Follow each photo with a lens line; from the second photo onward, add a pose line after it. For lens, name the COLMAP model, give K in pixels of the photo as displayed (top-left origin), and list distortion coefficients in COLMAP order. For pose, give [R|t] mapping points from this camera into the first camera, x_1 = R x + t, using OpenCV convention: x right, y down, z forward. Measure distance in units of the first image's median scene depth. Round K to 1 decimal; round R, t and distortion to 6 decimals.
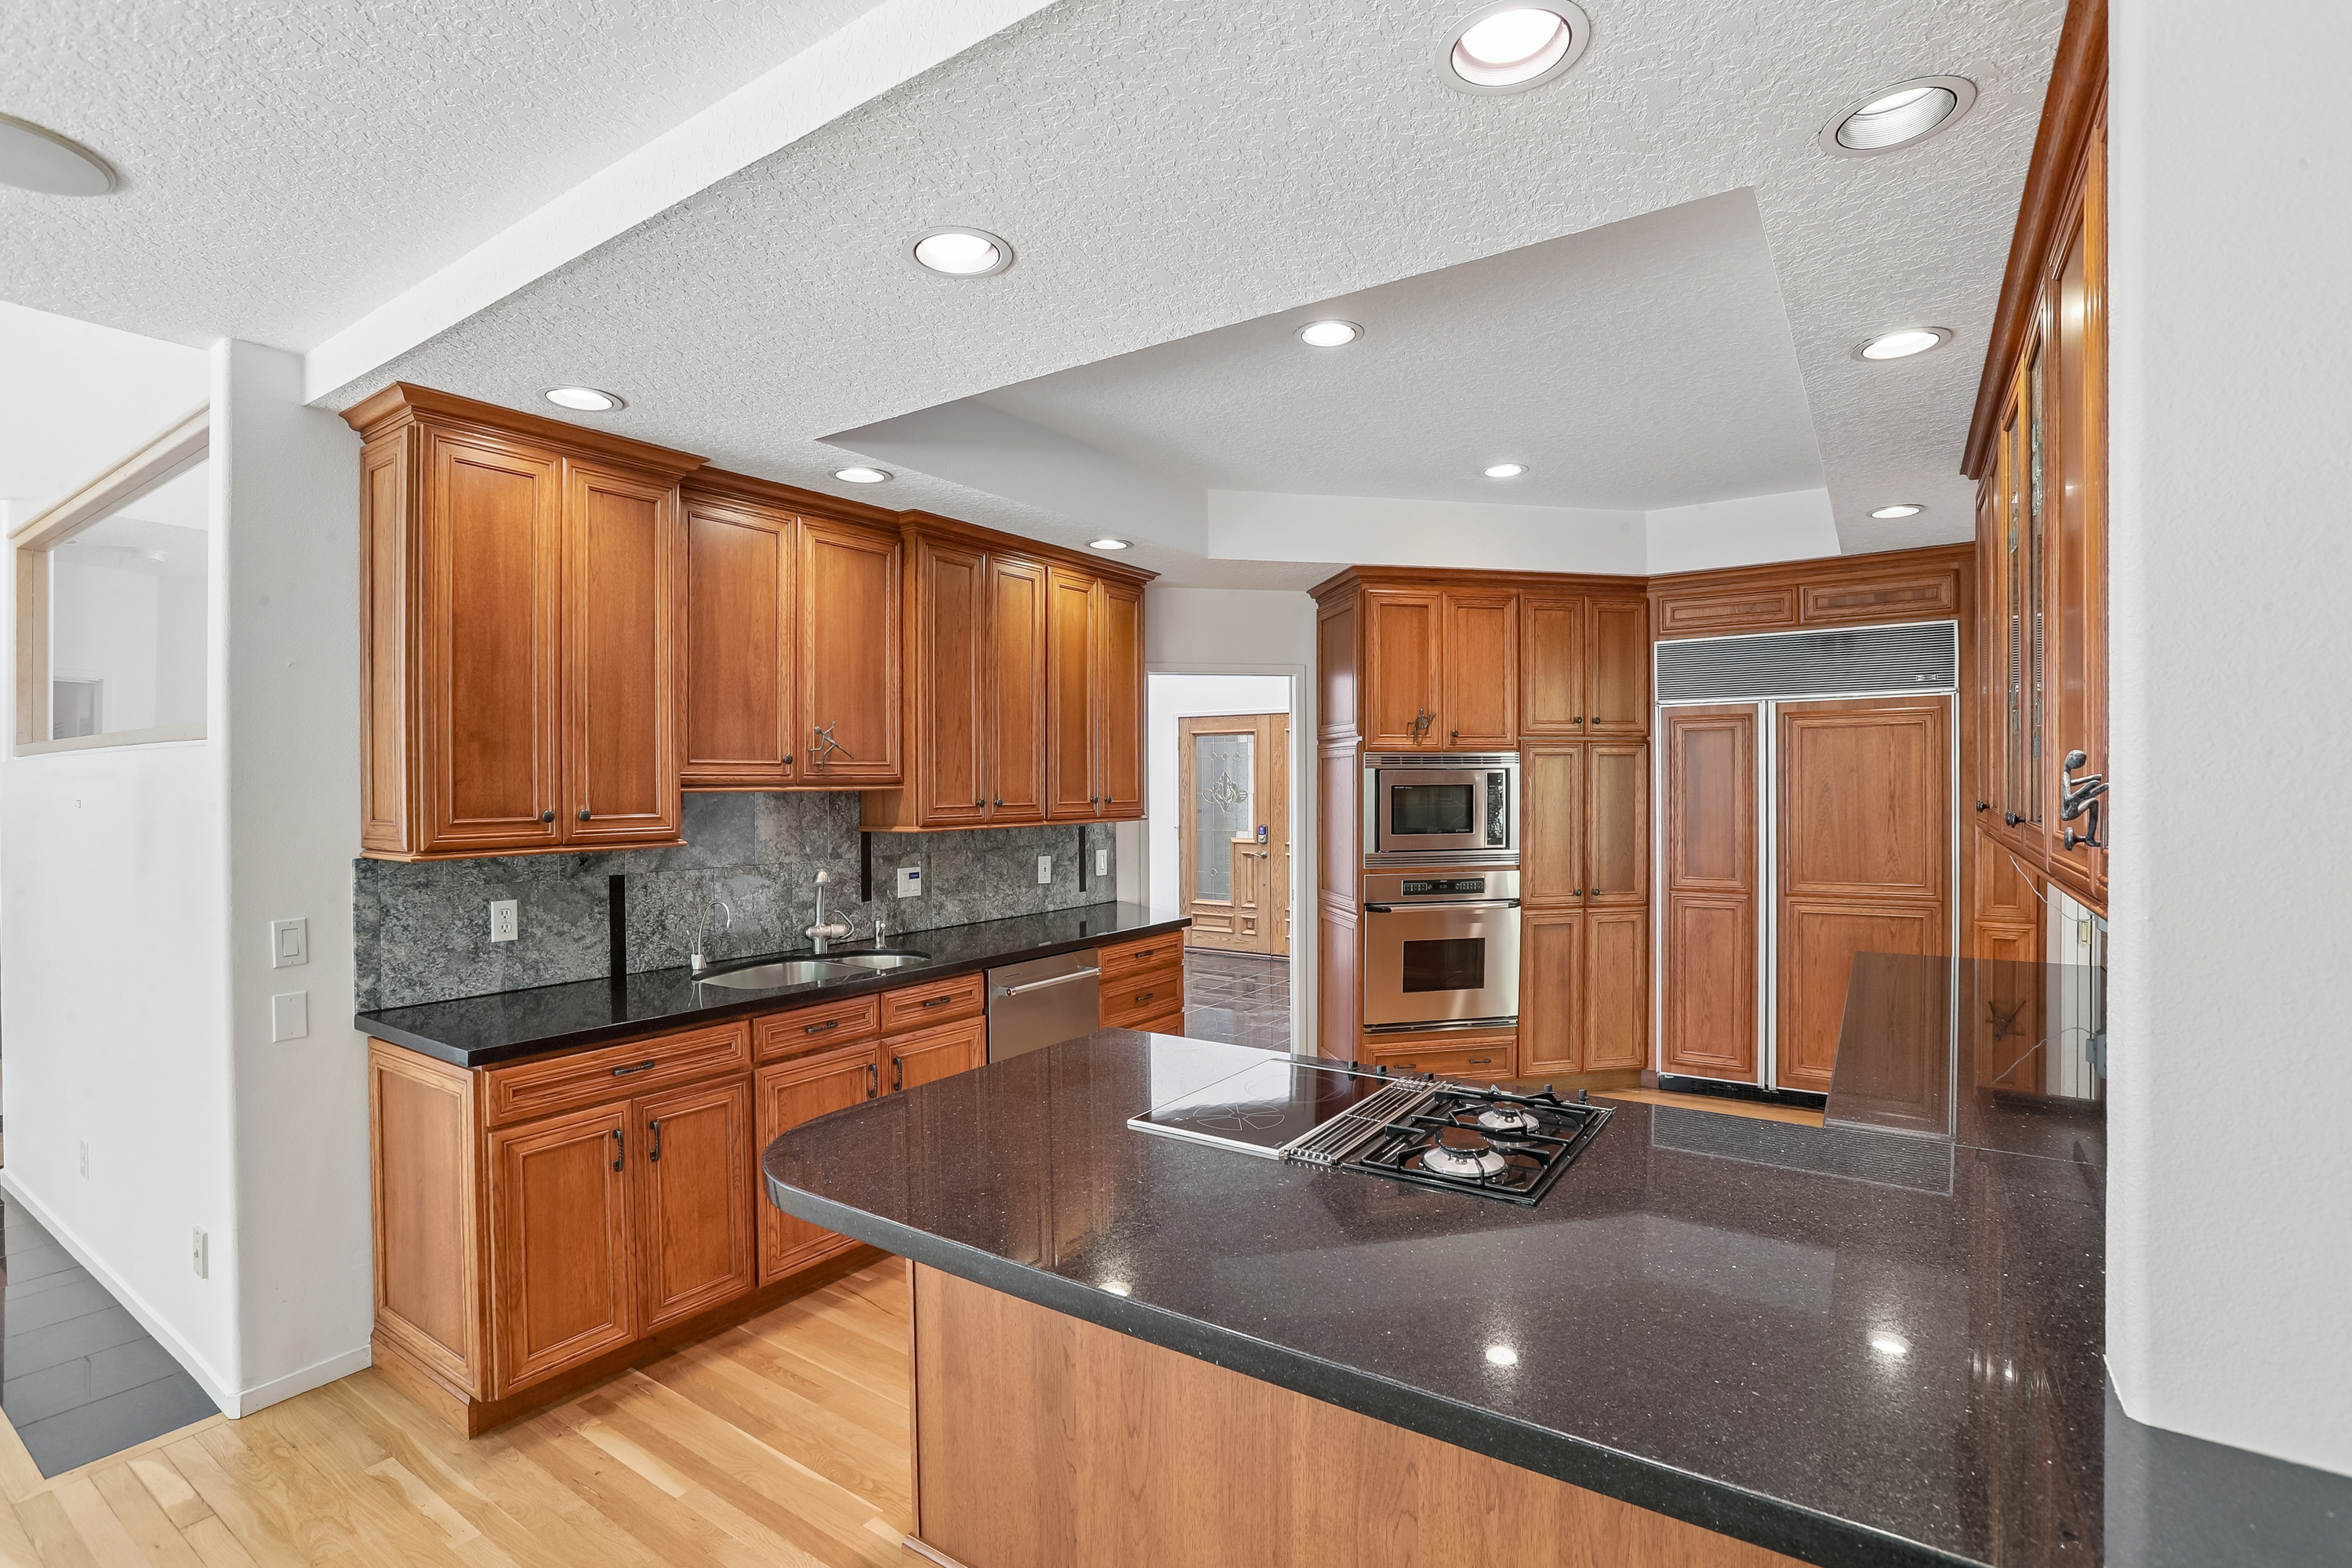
lens RADIAL K [[1134.0, 0, 1176.0], [0, 1134.0, 784.0], [0, 0, 1]] dist [-0.032592, 0.000347]
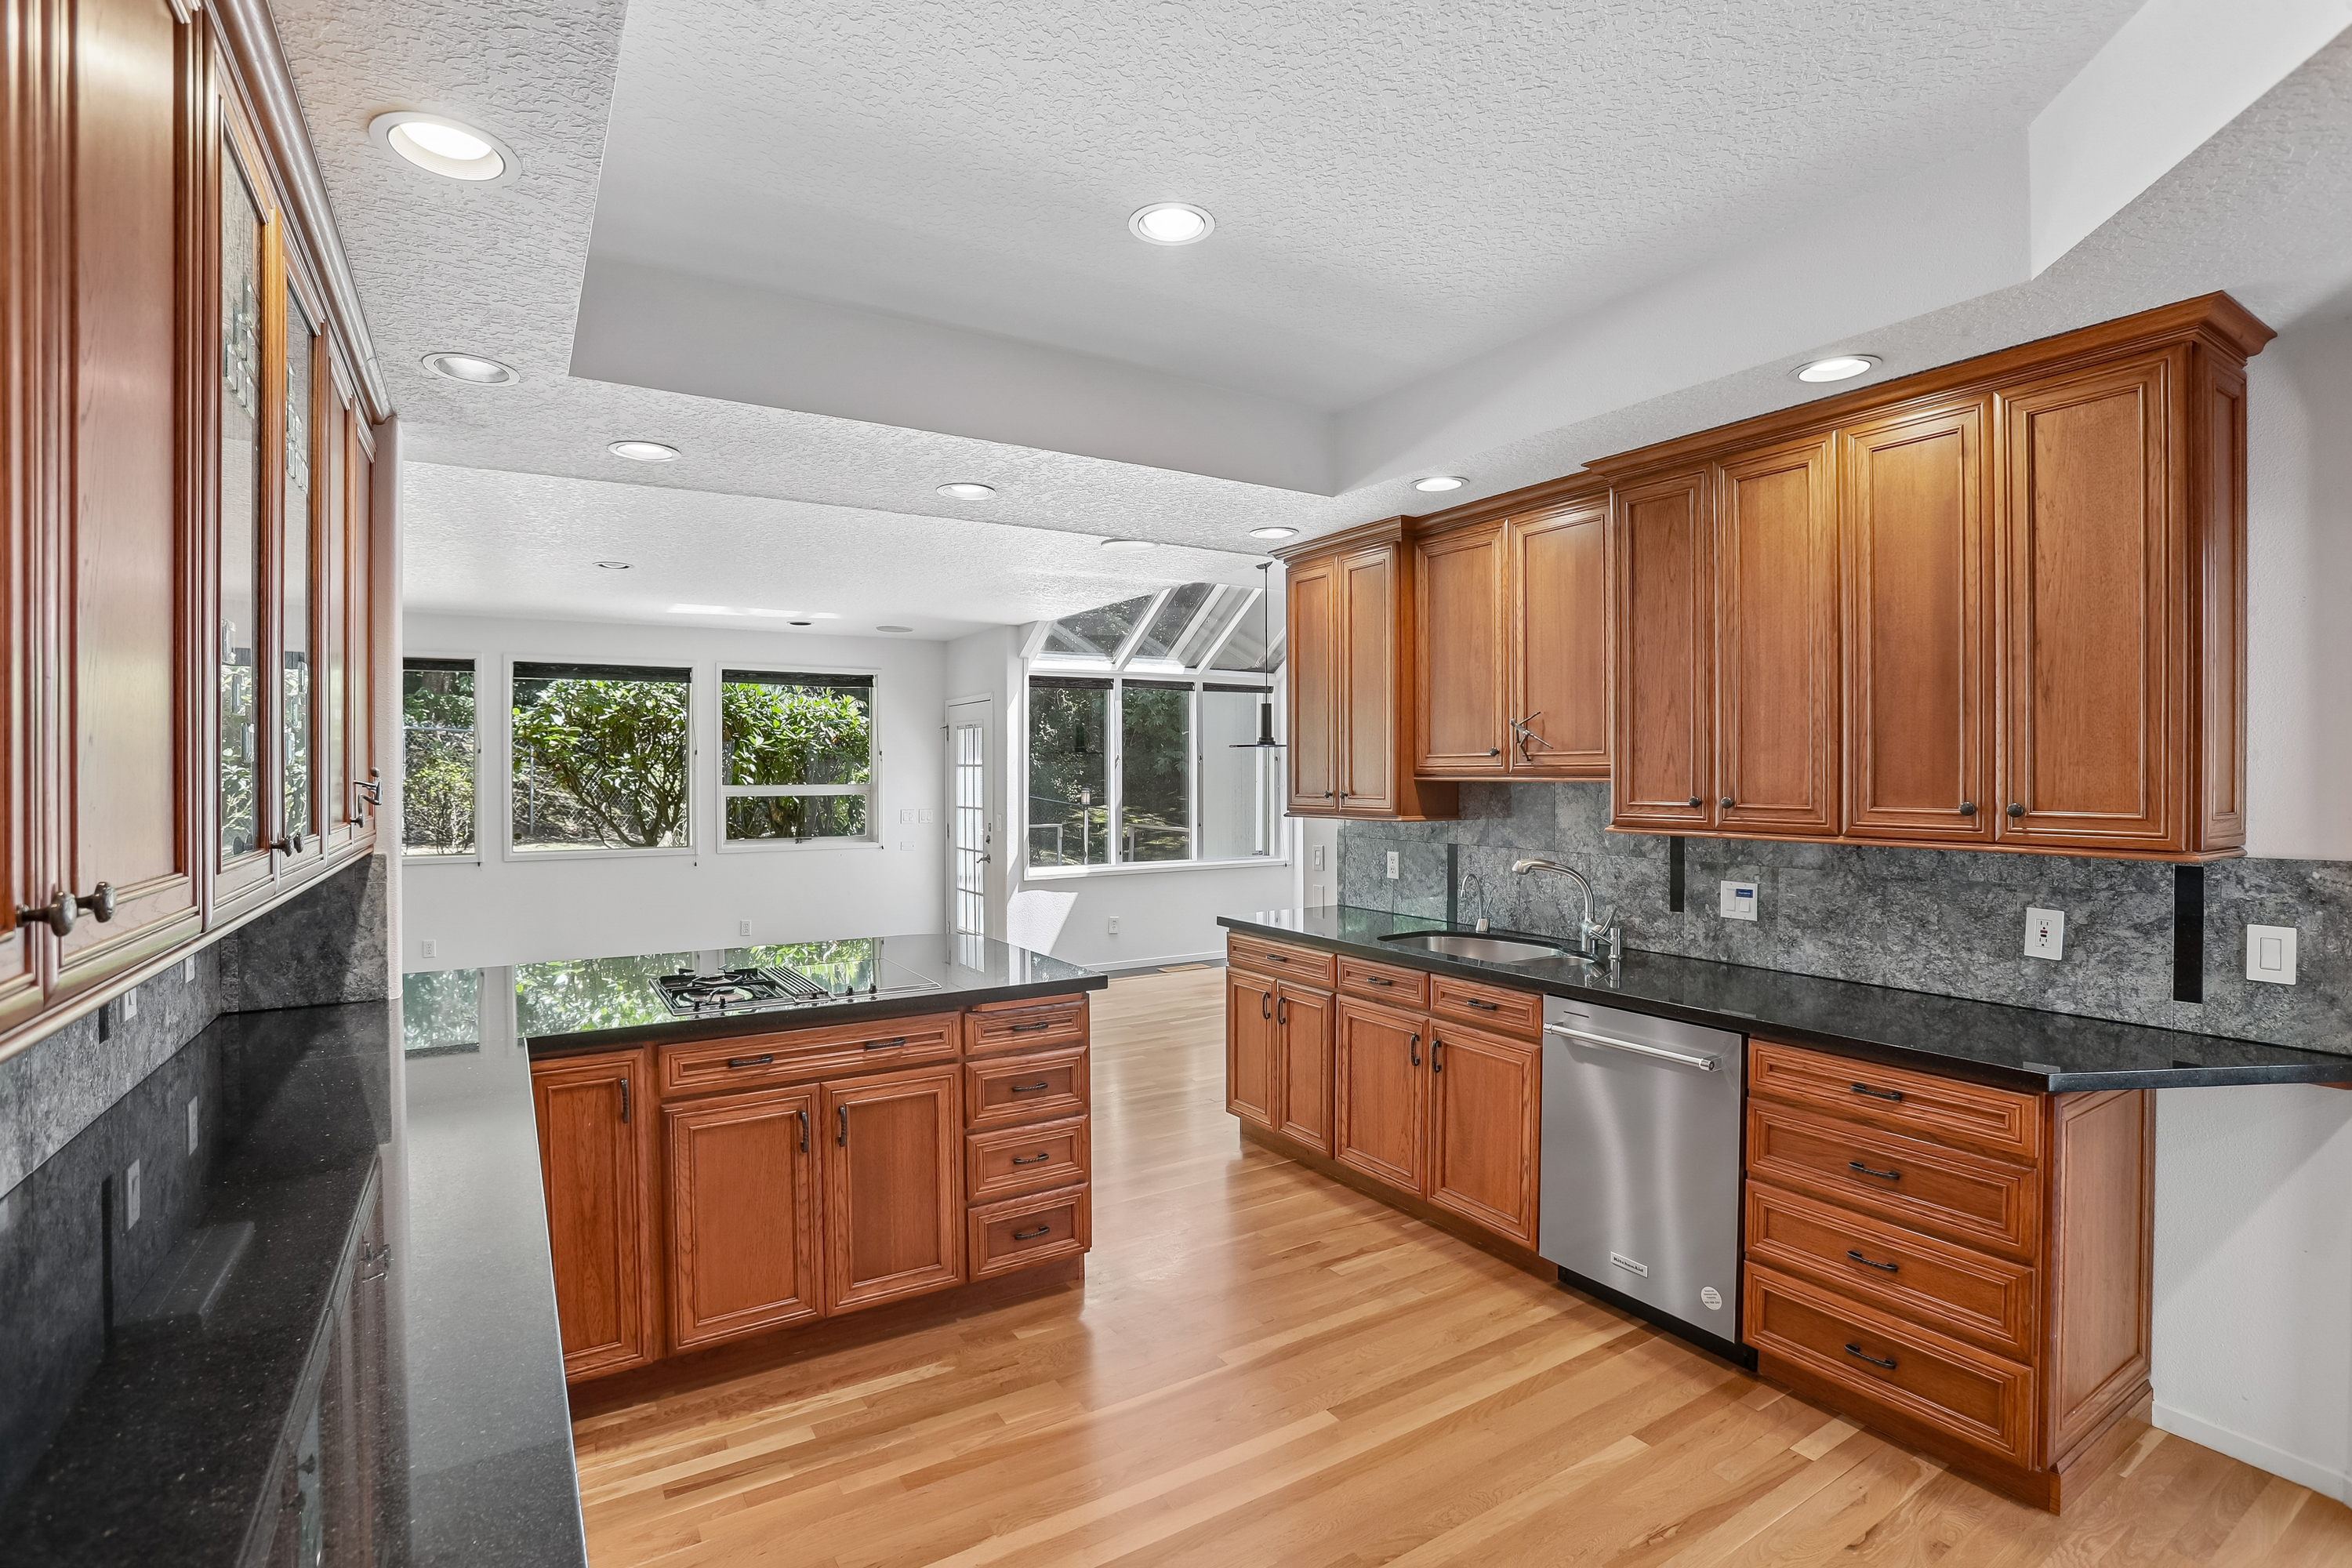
lens RADIAL K [[1094.2, 0, 1176.0], [0, 1094.2, 784.0], [0, 0, 1]] dist [-0.023415, 0.001435]
pose [[-0.392206, 0.018623, -0.919689, 0.583497], [0.004137, 0.999821, 0.018481, -0.009164], [0.919868, 0.003444, -0.392213, 0.898548]]
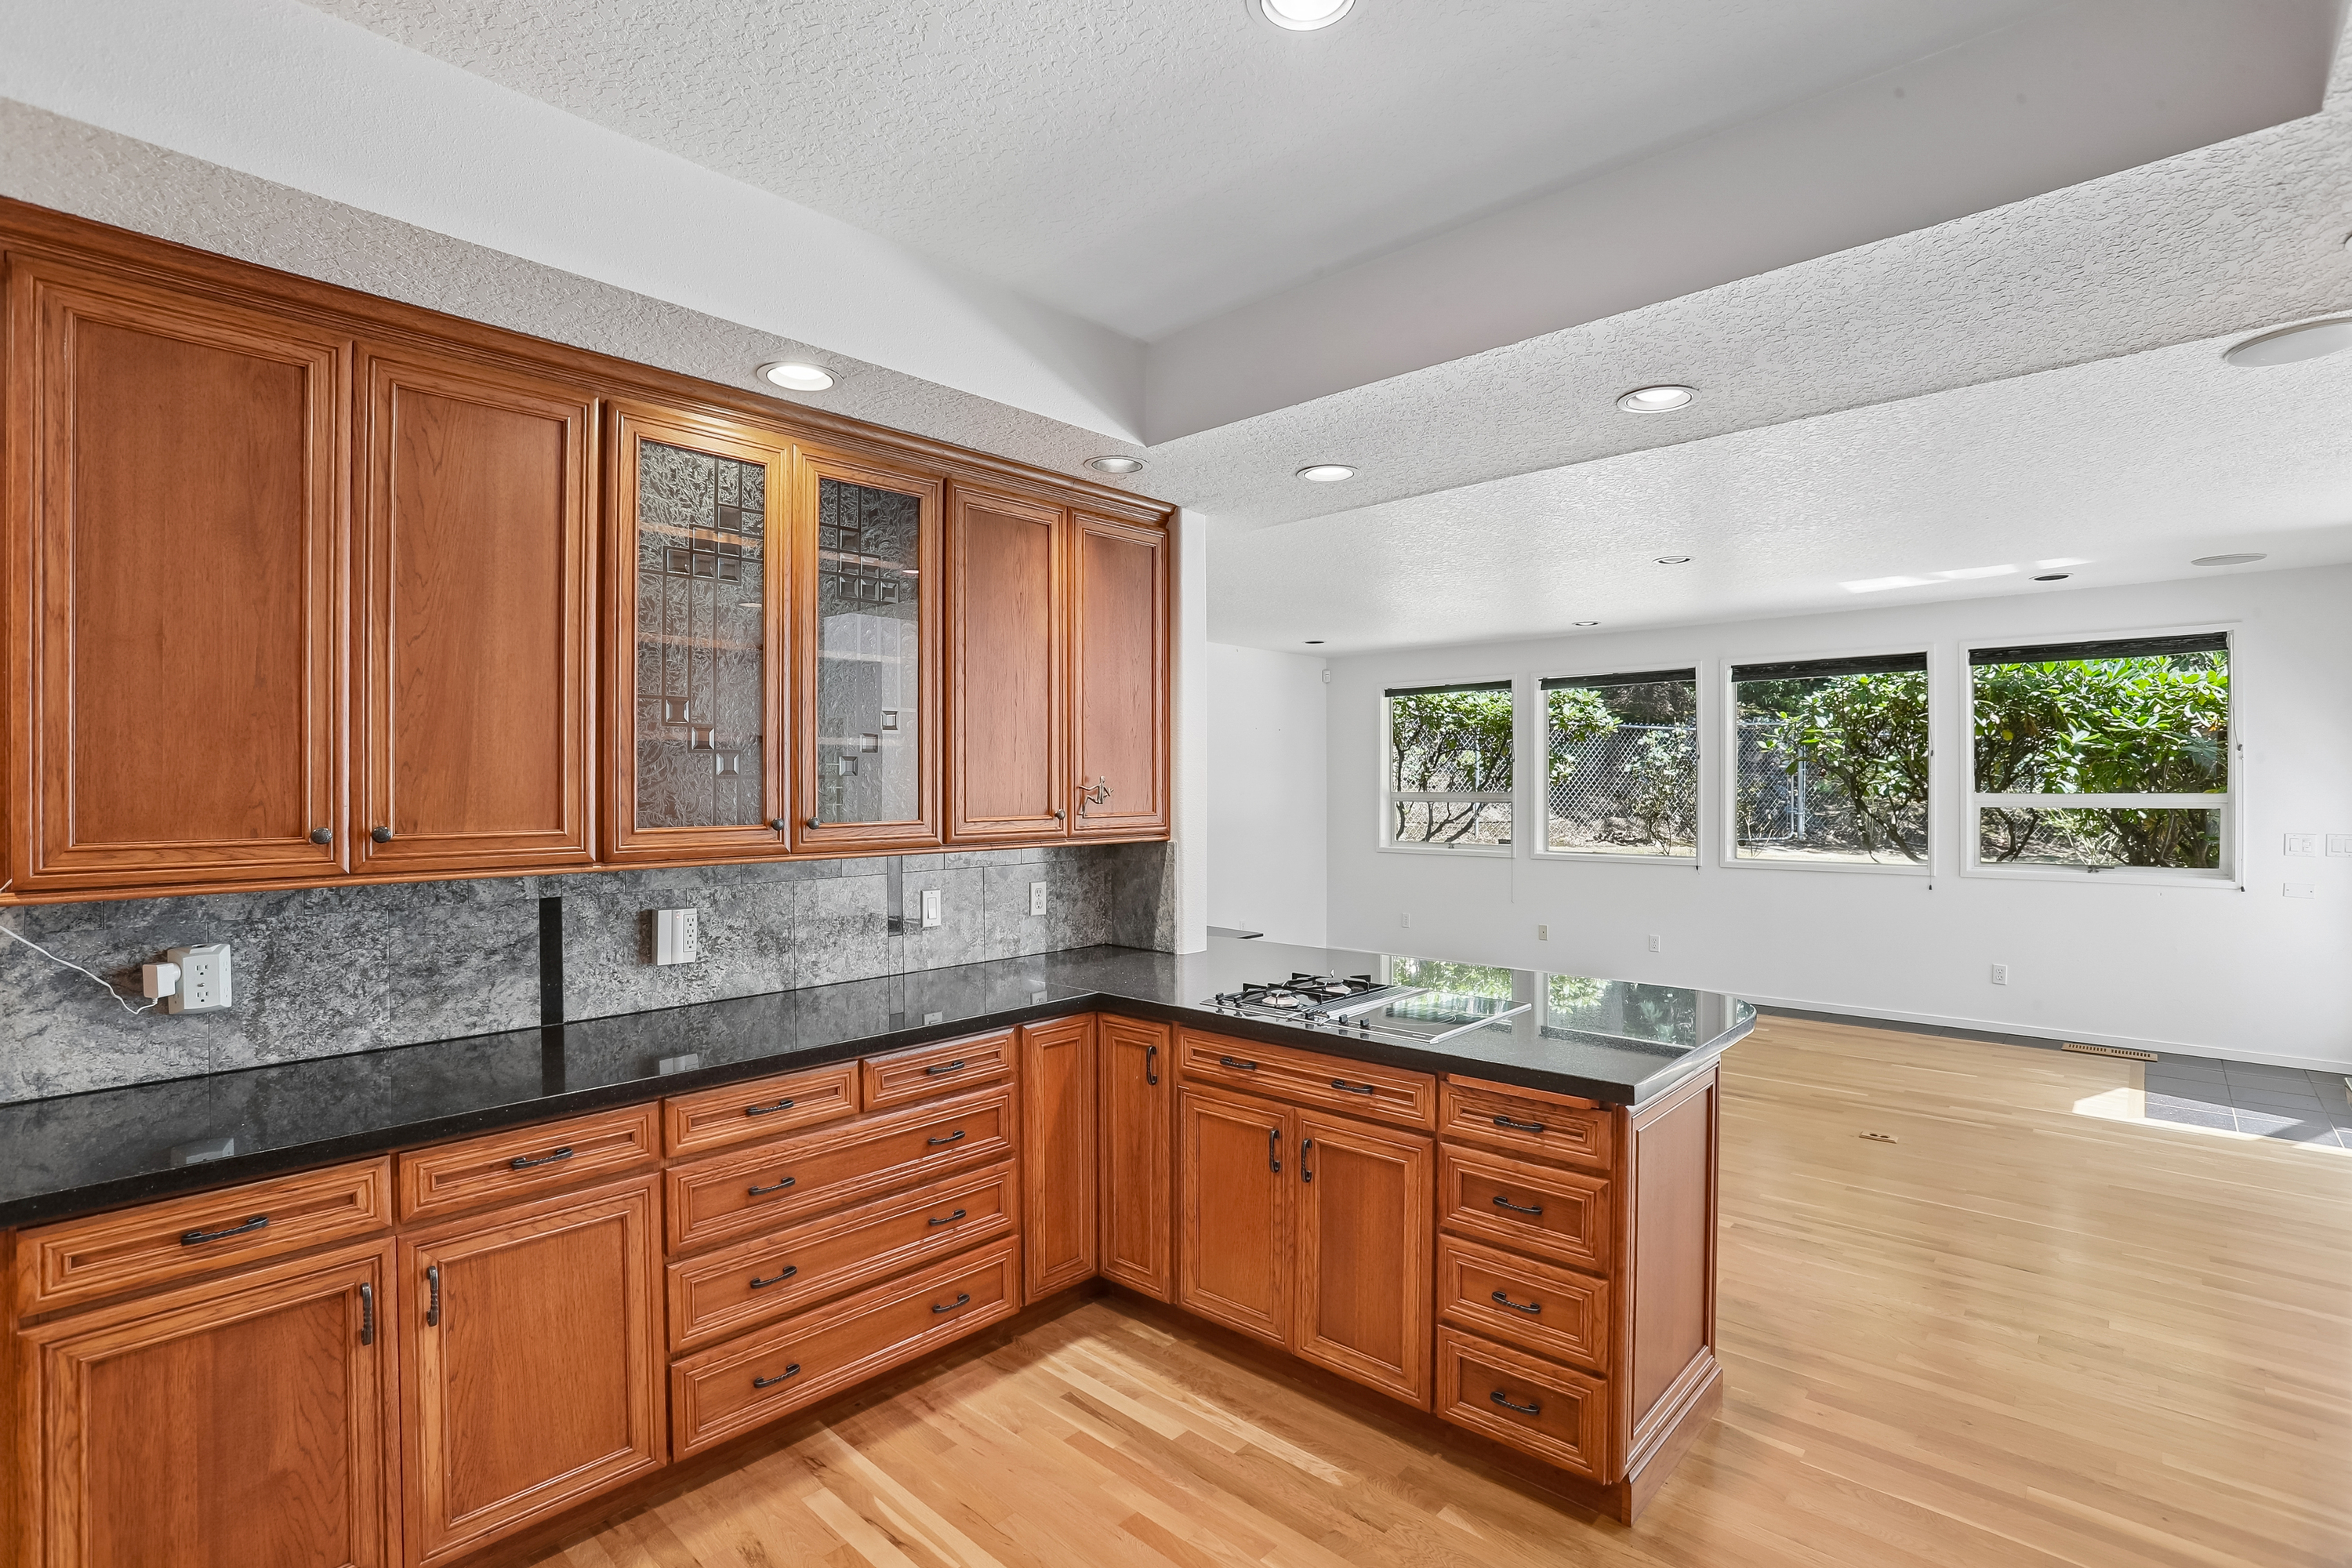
lens RADIAL K [[1118.3, 0, 1176.0], [0, 1118.3, 784.0], [0, 0, 1]] dist [-0.045091, 0.012424]
pose [[-0.992267, 0.012172, 0.123526, 0.094051], [0.012411, 0.999922, 0.001164, -0.004420], [-0.123502, 0.002688, -0.992341, 1.069673]]
